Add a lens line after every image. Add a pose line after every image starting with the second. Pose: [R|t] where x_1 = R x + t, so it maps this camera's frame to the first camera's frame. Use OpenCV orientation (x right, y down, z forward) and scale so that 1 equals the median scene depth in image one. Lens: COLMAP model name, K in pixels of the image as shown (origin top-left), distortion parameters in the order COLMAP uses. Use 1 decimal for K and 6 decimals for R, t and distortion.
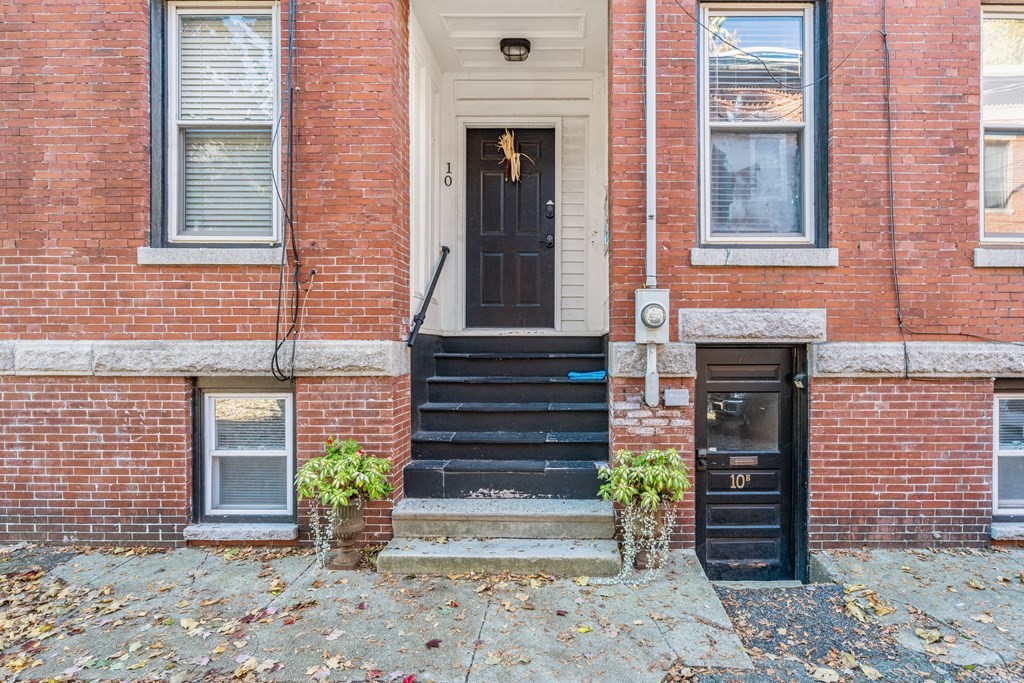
lens RADIAL K [[470.5, 0, 512.7], [0, 470.5, 343.6], [0, 0, 1]] dist [-0.005078, 0.002457]
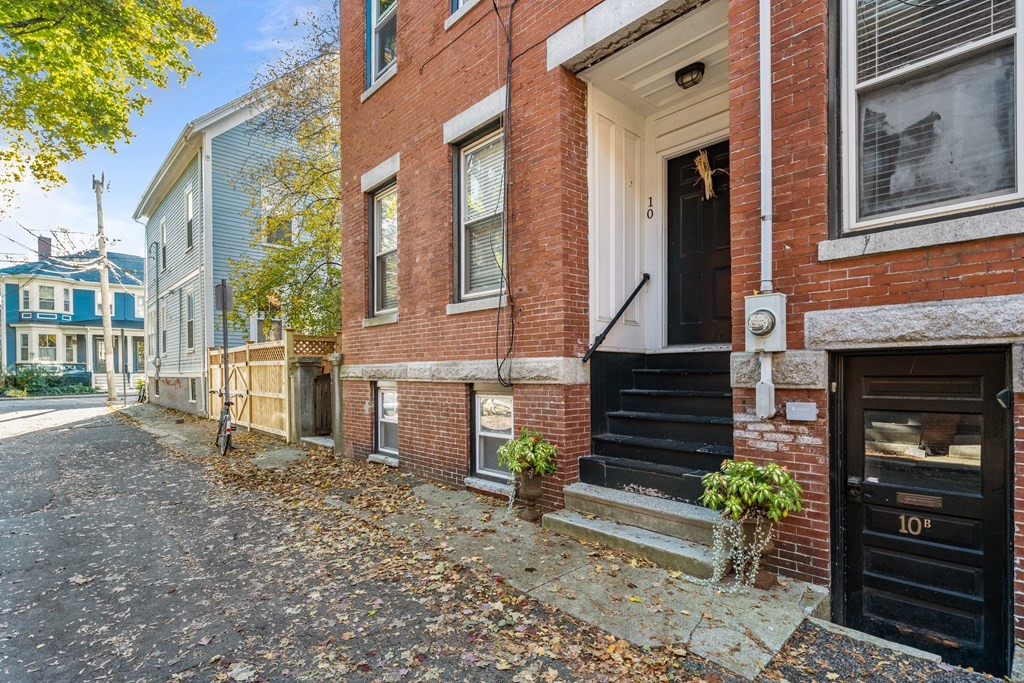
lens RADIAL K [[505.5, 0, 543.6], [0, 505.5, 375.2], [0, 0, 1]] dist [0.011658, -0.008053]
pose [[0.711547, -0.002498, -0.702634, 0.681595], [0.003189, 0.999995, -0.000327, 0.044362], [0.702632, -0.002008, 0.711551, -0.034183]]
